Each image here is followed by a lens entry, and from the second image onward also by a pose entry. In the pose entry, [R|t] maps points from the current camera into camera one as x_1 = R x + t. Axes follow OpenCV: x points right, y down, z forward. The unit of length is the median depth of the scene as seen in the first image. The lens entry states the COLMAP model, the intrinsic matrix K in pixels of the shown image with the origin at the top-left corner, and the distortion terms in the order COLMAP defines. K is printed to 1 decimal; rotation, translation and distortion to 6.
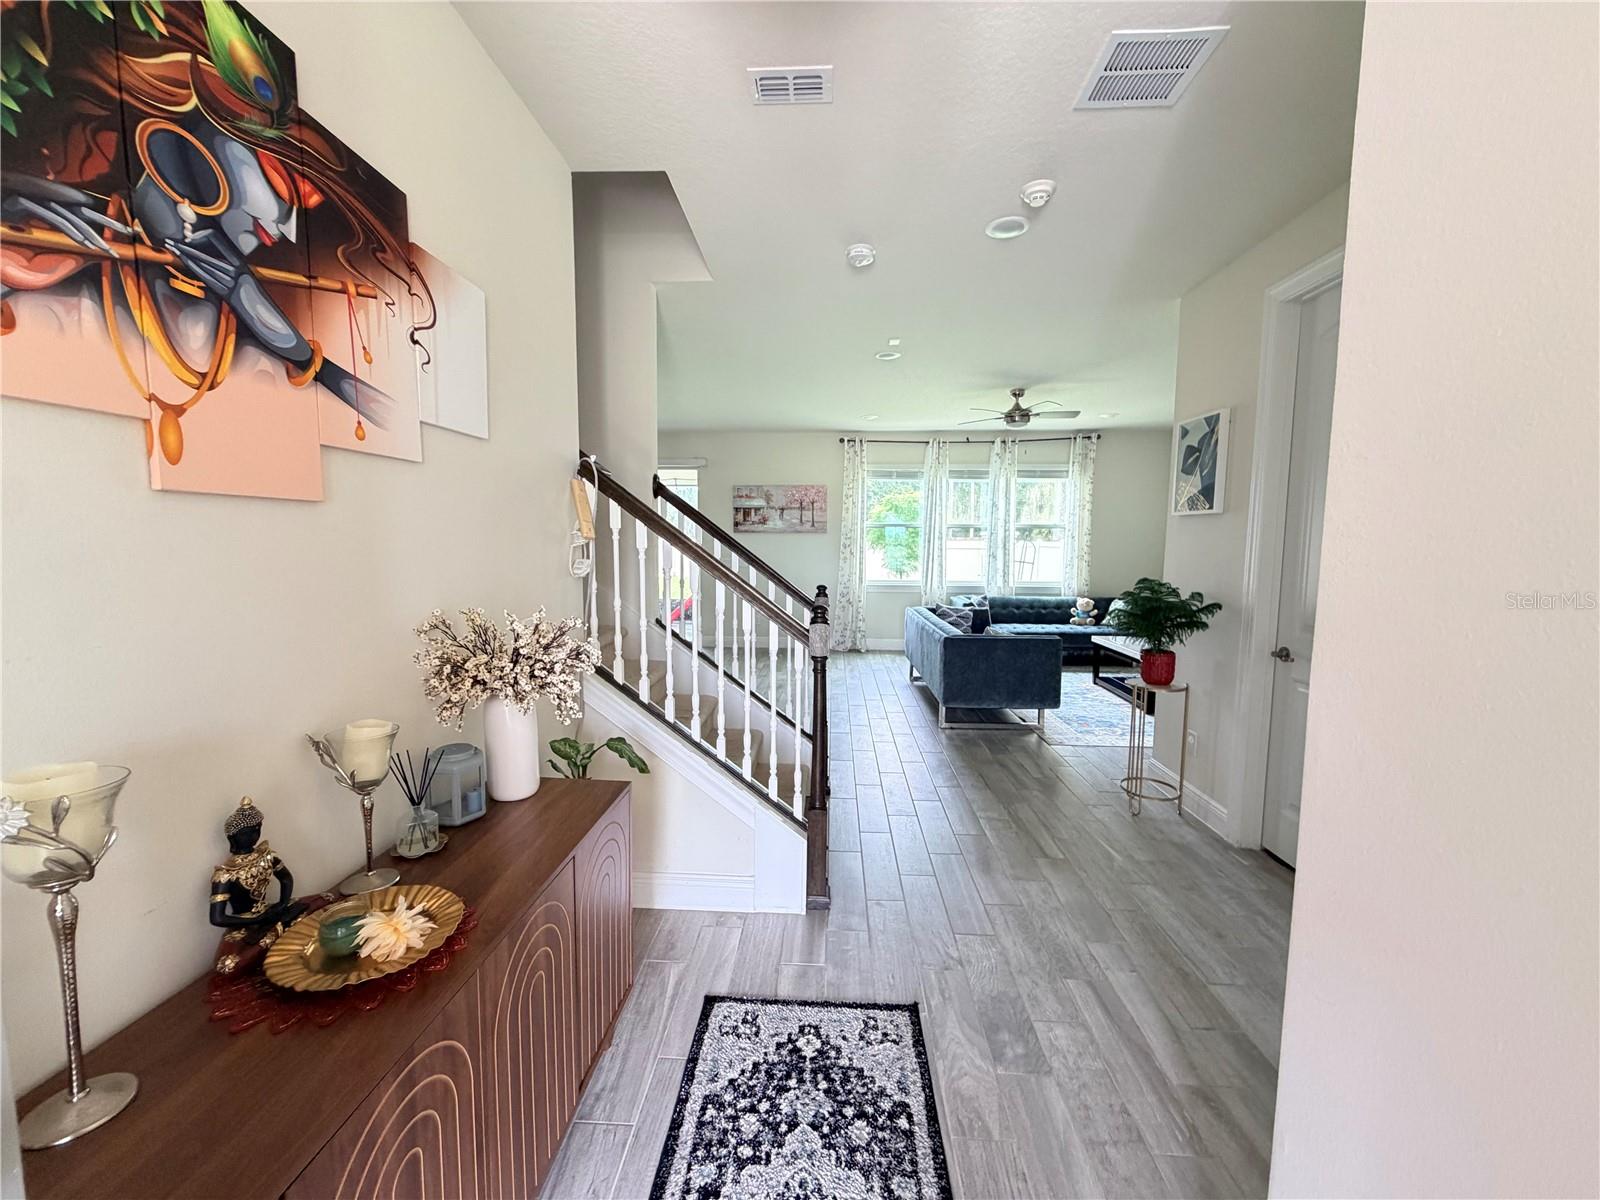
lens RADIAL K [[641.5, 0, 798.7], [0, 641.5, 601.2], [0, 0, 1]] dist [-0.001026, -0.000081]
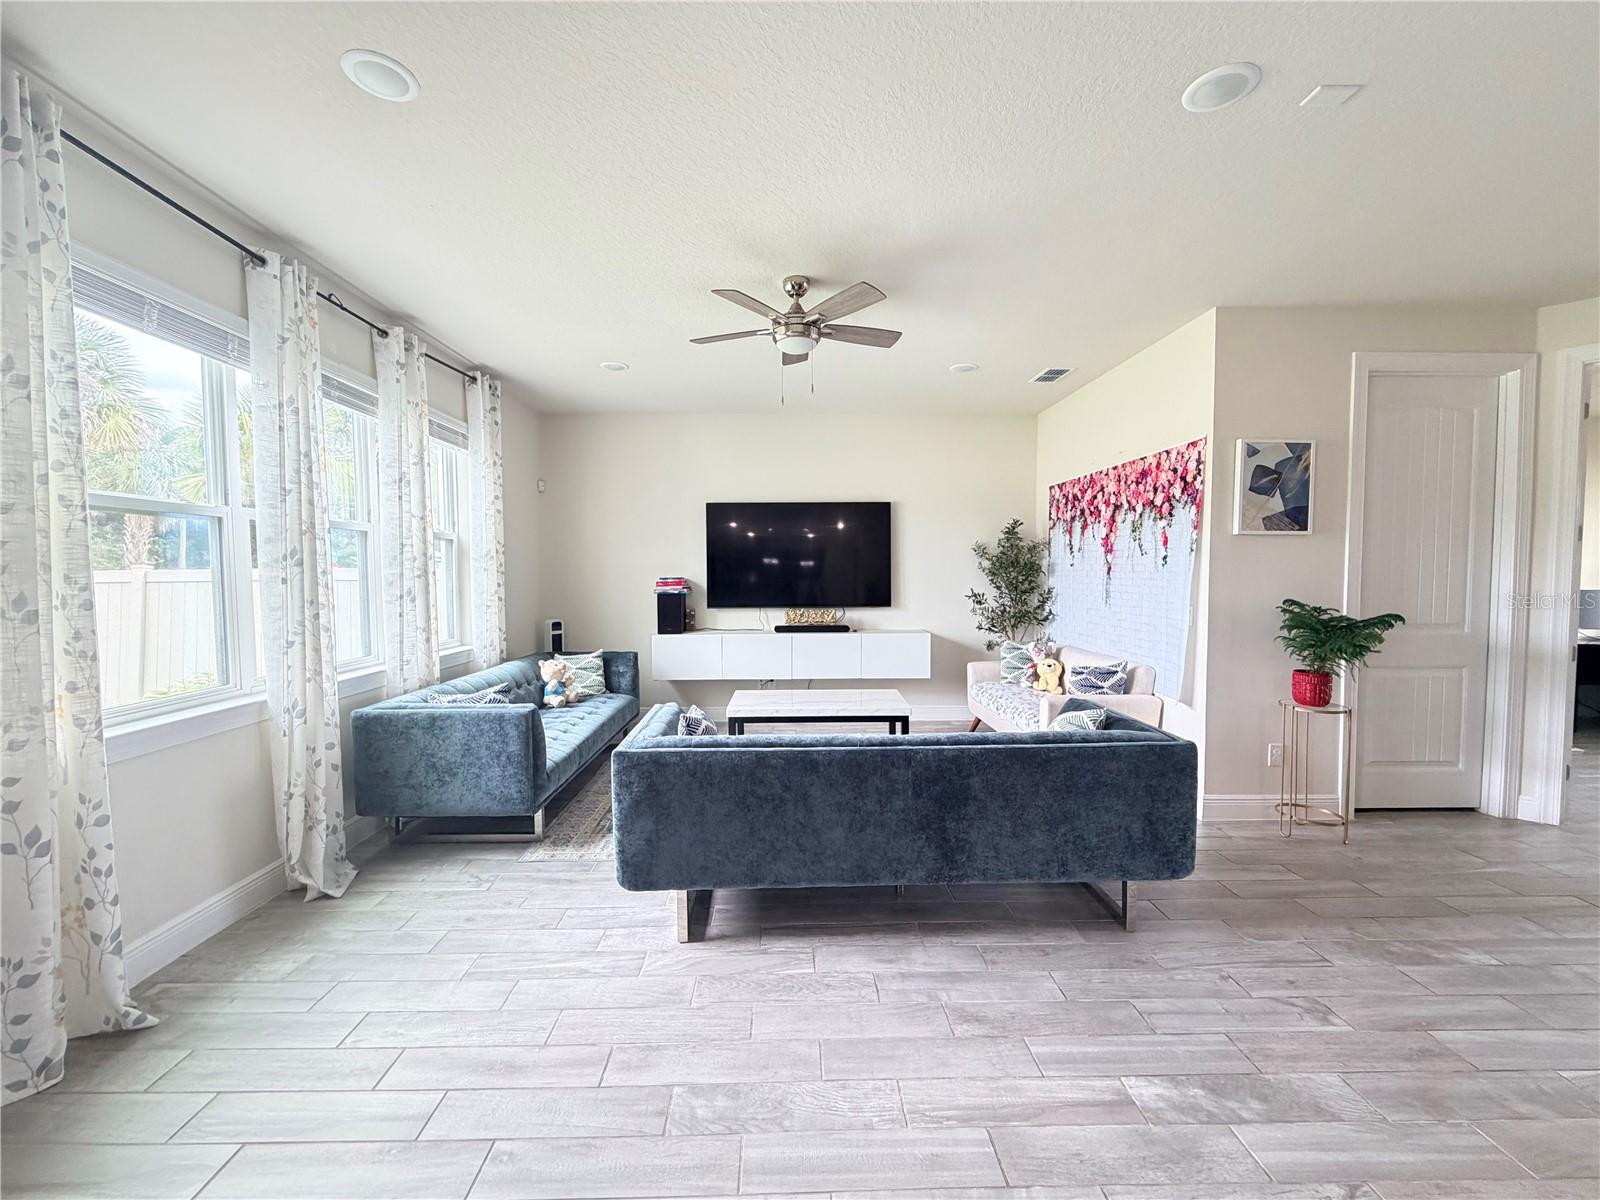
lens RADIAL K [[641.5, 0, 797.2], [0, 641.5, 598.0], [0, 0, 1]] dist [-0.001026, -0.000081]
pose [[-0.064247, -0.053659, 0.996490, -0.714828], [0.096763, 0.993513, 0.059737, -0.338387], [-0.993232, 0.100261, -0.058638, 3.641216]]
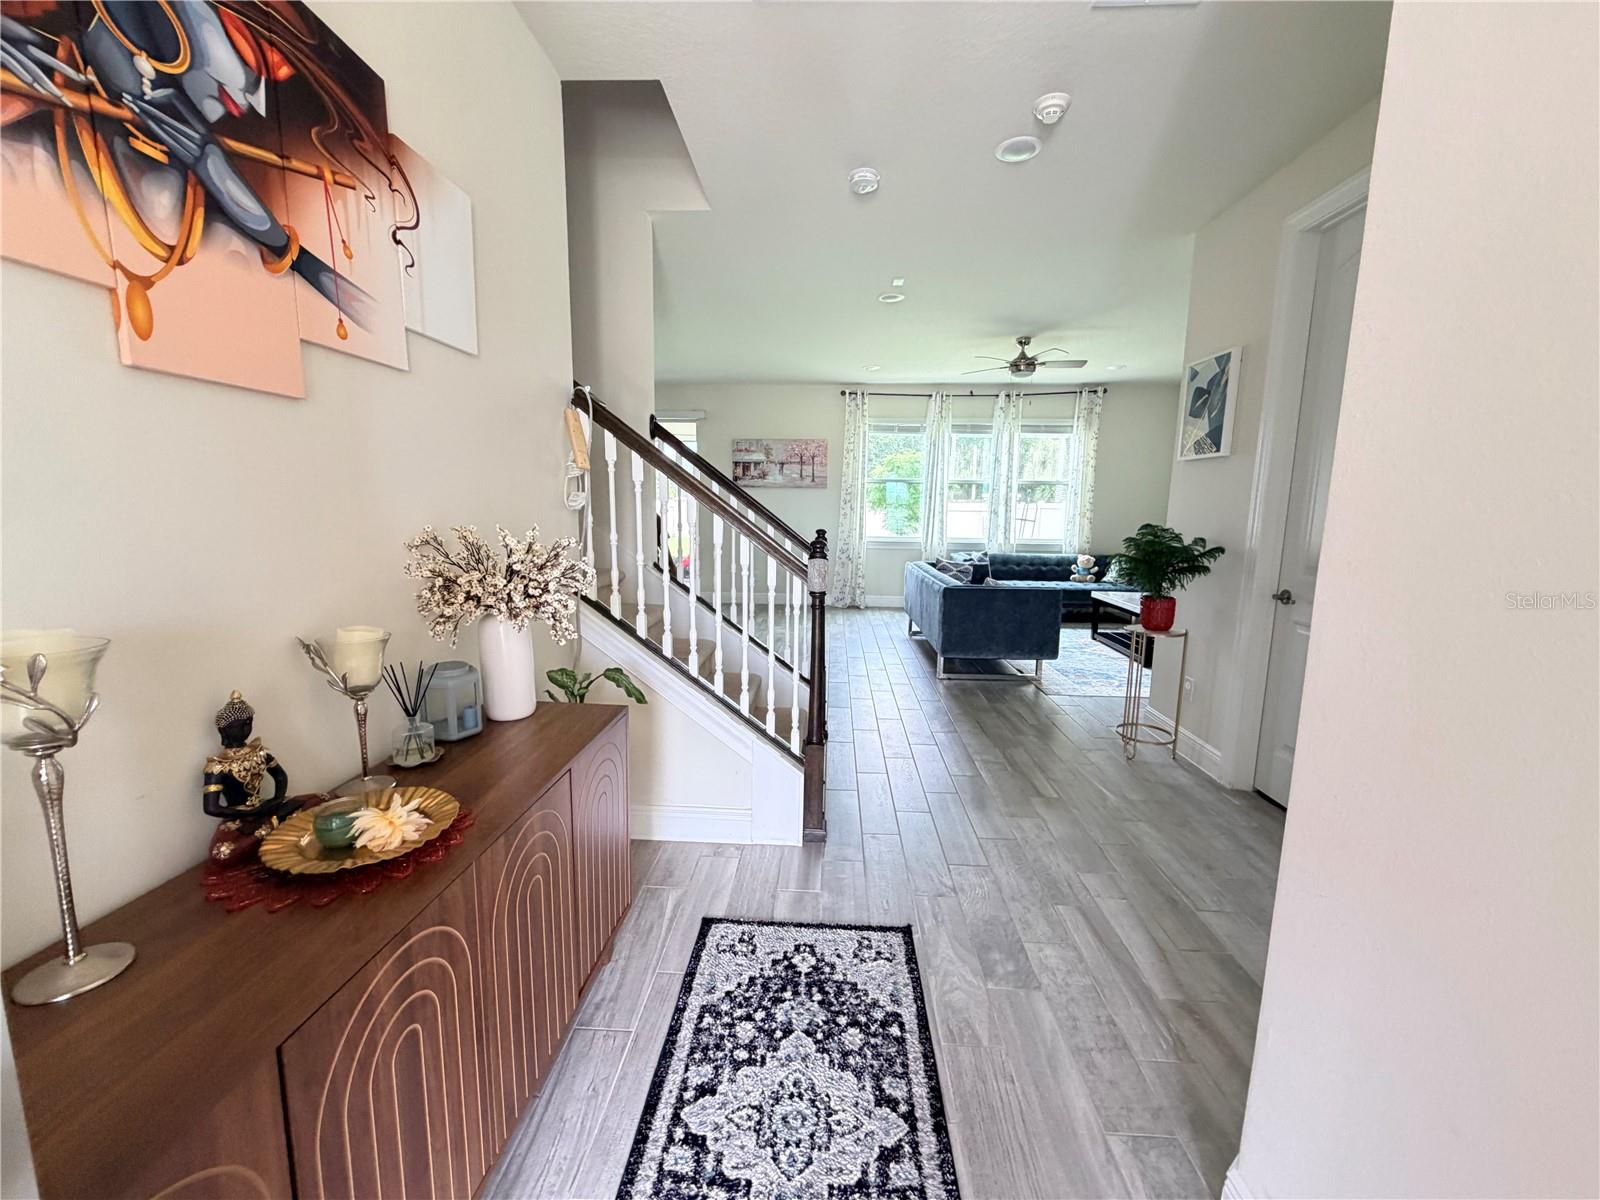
lens RADIAL K [[641.5, 0, 798.4], [0, 641.5, 601.9], [0, 0, 1]] dist [-0.001026, -0.000081]
pose [[0.999978, 0.006559, 0.000207, 0.003161], [-0.006561, 0.998410, 0.055994, 0.065627], [0.000161, -0.055994, 0.998431, 0.012263]]
